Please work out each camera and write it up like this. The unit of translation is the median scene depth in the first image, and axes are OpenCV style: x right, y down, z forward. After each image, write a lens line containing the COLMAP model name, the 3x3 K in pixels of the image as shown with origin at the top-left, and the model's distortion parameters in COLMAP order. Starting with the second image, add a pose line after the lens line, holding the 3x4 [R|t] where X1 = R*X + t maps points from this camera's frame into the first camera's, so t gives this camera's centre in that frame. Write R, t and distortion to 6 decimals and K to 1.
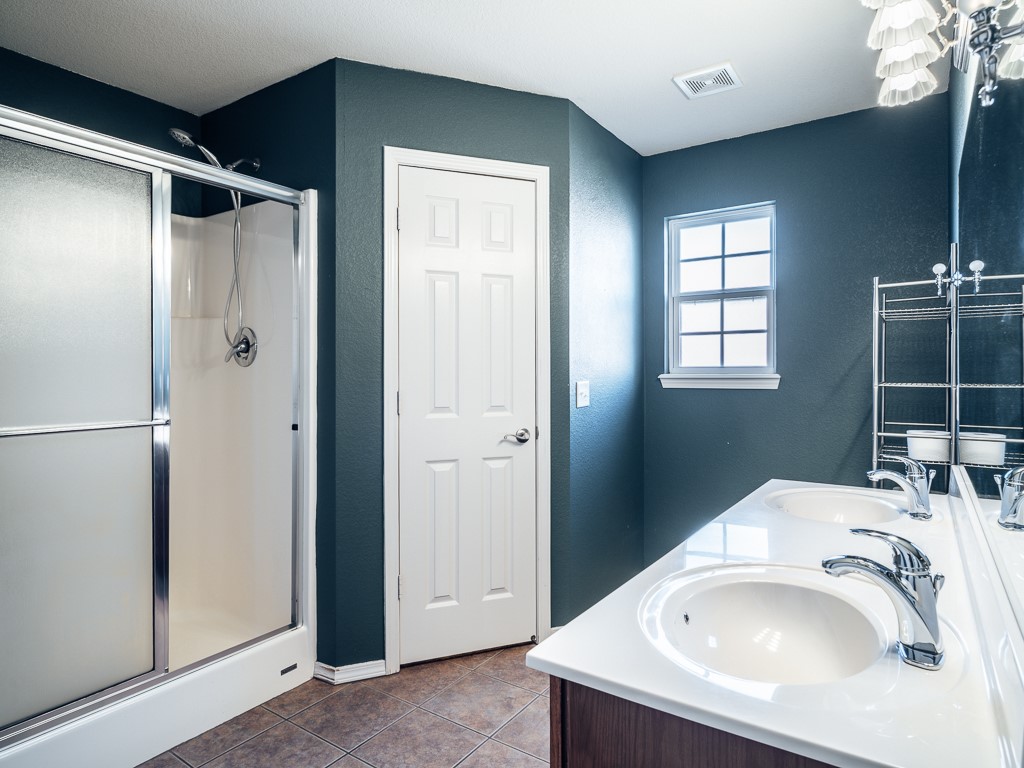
lens RADIAL K [[599.5, 0, 503.4], [0, 599.5, 374.1], [0, 0, 1]] dist [-0.005898, 0.000250]
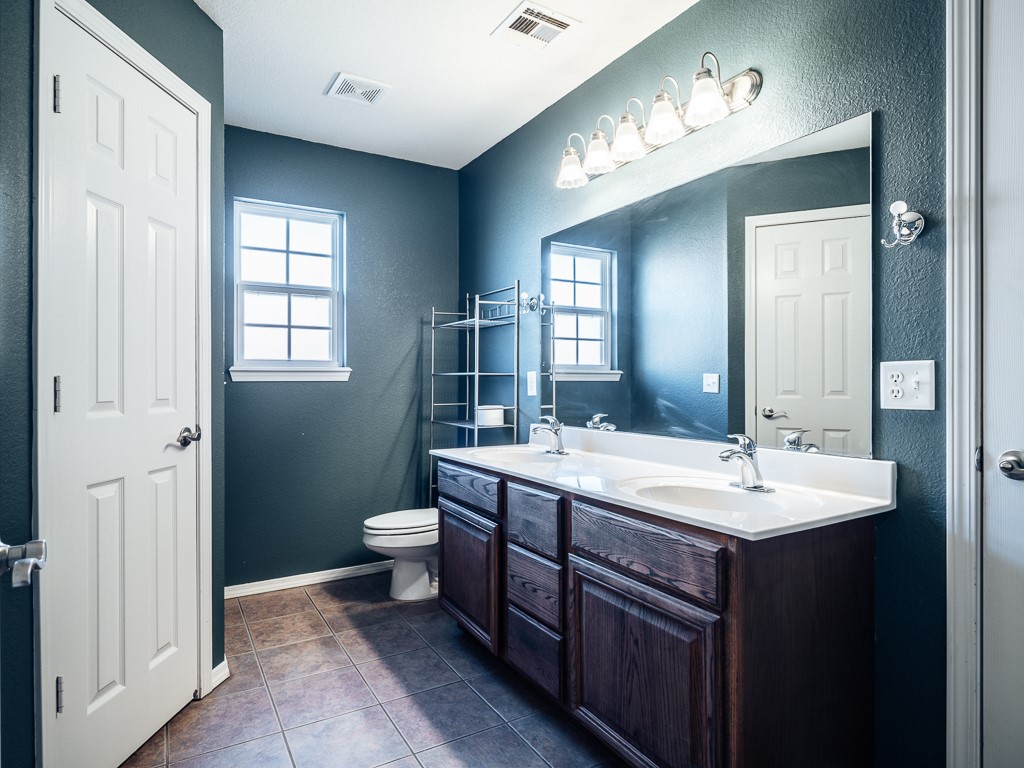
lens RADIAL K [[599.5, 0, 506.5], [0, 599.5, 386.5], [0, 0, 1]] dist [-0.005898, 0.000250]
pose [[0.409488, -0.006361, 0.912293, -0.425180], [0.004746, 0.999977, 0.004842, 0.029981], [-0.912303, 0.002347, 0.409509, 0.259208]]
